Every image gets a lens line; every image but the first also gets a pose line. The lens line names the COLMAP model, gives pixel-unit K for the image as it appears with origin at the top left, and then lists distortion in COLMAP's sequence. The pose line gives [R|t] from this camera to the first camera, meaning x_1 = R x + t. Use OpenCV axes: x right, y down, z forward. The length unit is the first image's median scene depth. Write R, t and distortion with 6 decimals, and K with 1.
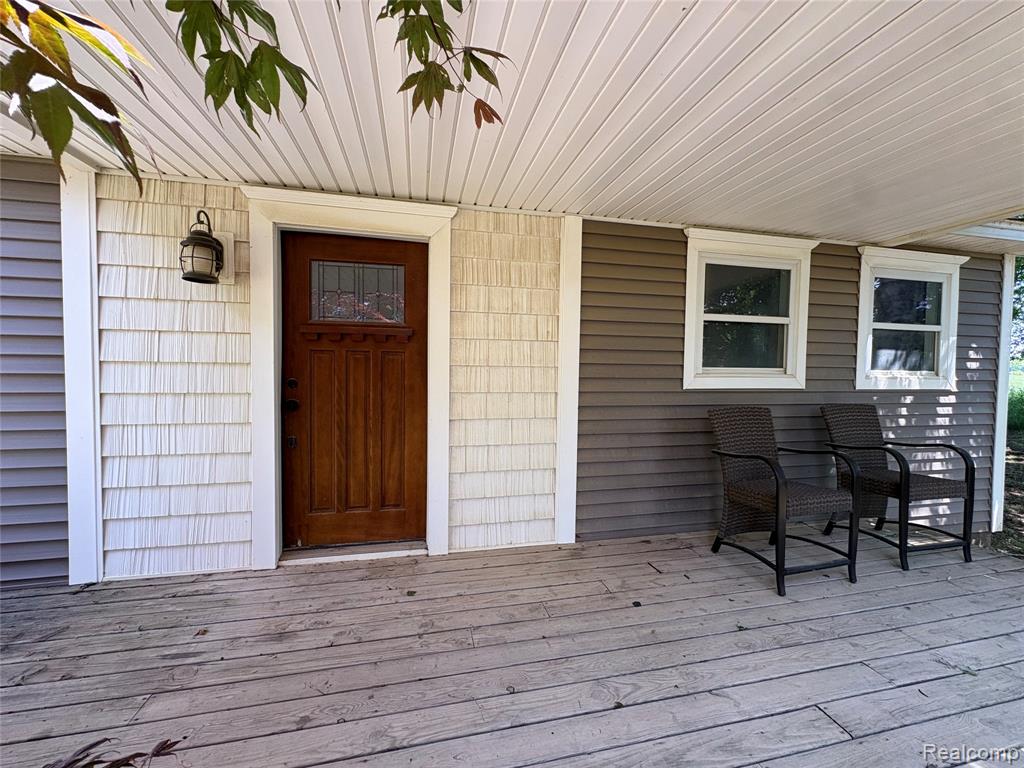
lens RADIAL K [[411.5, 0, 510.8], [0, 411.5, 382.0], [0, 0, 1]] dist [-0.000735, 0.000208]
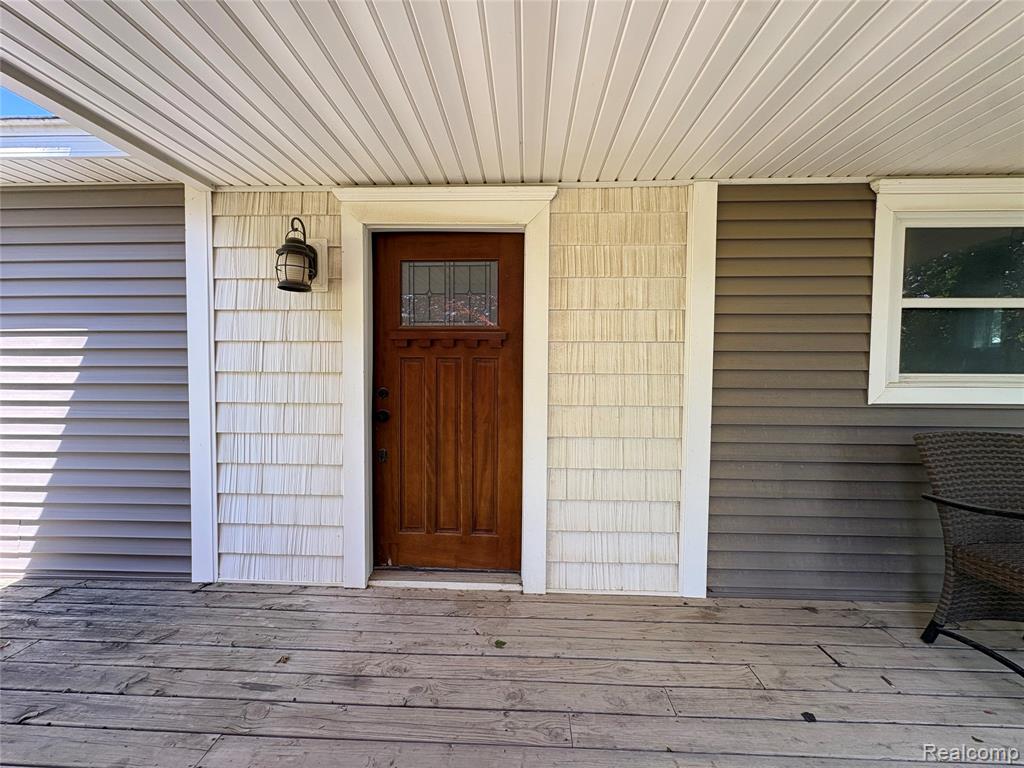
lens RADIAL K [[411.5, 0, 510.8], [0, 411.5, 382.0], [0, 0, 1]] dist [-0.000735, 0.000208]
pose [[0.966185, 0.002487, -0.257836, -0.003019], [-0.002876, 0.999995, -0.001131, -0.021685], [0.257832, 0.001835, 0.966188, 0.157932]]
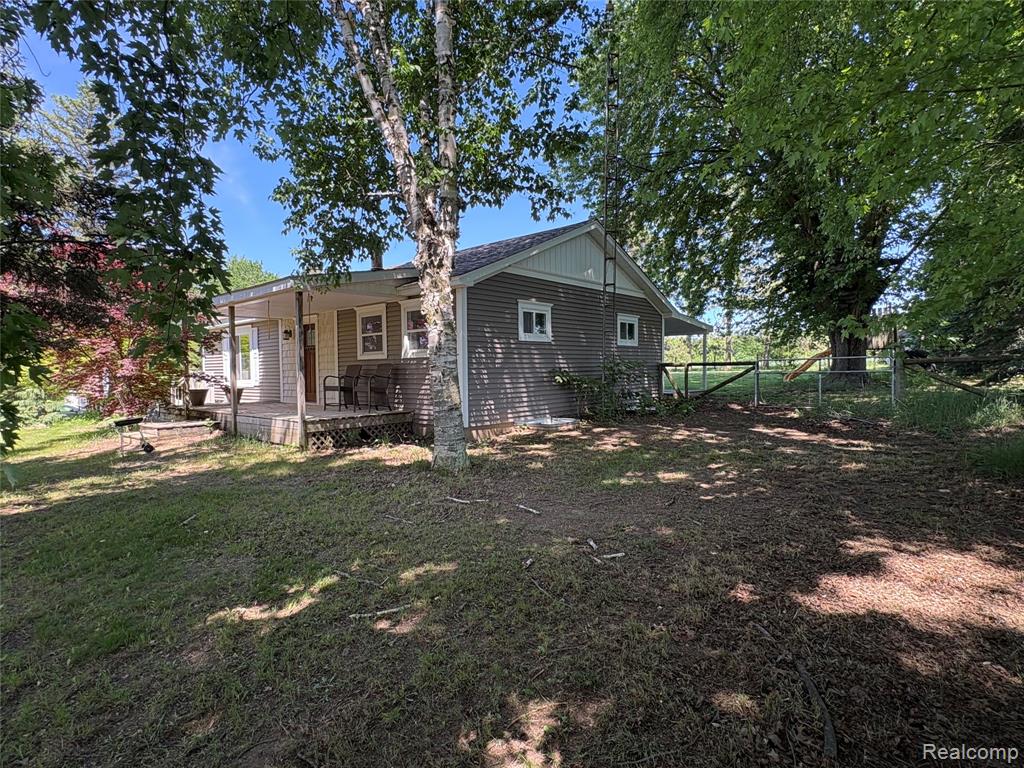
lens RADIAL K [[530.4, 0, 512.0], [0, 530.4, 384.0], [0, 0, 1]] dist [-0.000571, -0.000023]
pose [[0.590709, 0.001285, -0.806884, 4.898863], [-0.009502, 0.999940, -0.005363, 0.237947], [0.806829, 0.010835, 0.590686, -0.453913]]
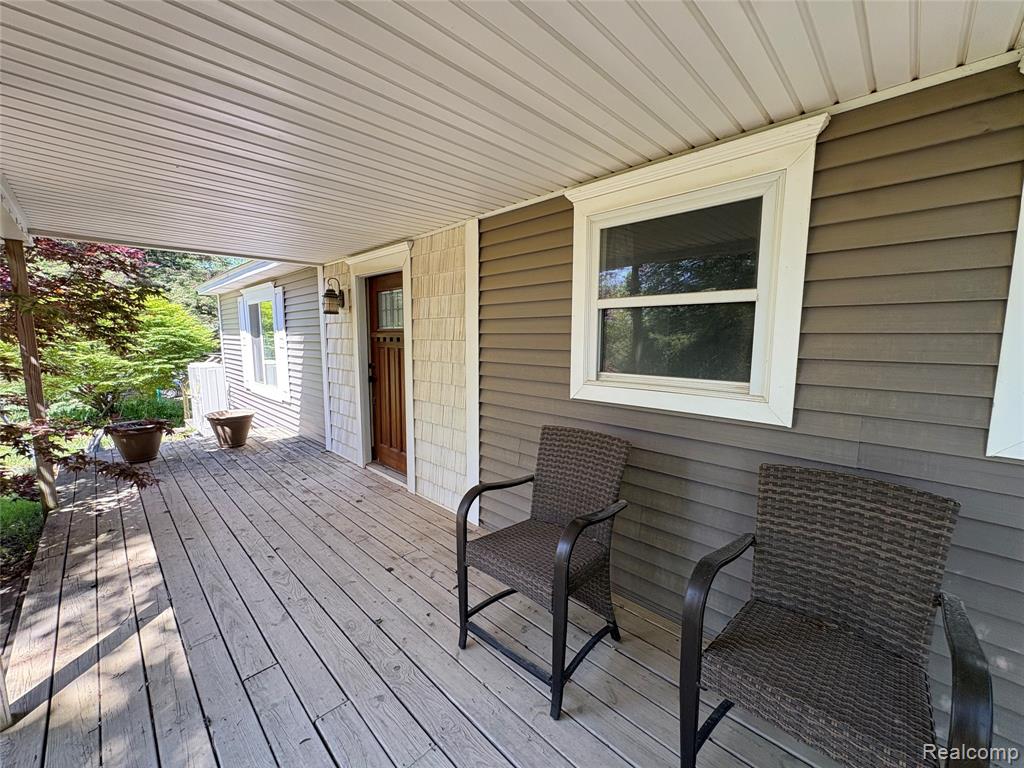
lens RADIAL K [[406.7, 0, 512.0], [0, 406.7, 384.0], [0, 0, 1]] dist [-0.003835, -0.000245]
pose [[0.543421, 0.087868, -0.834849, 1.168546], [-0.031366, 0.995938, 0.084406, -0.083257], [0.838874, -0.019682, 0.543969, 0.547052]]
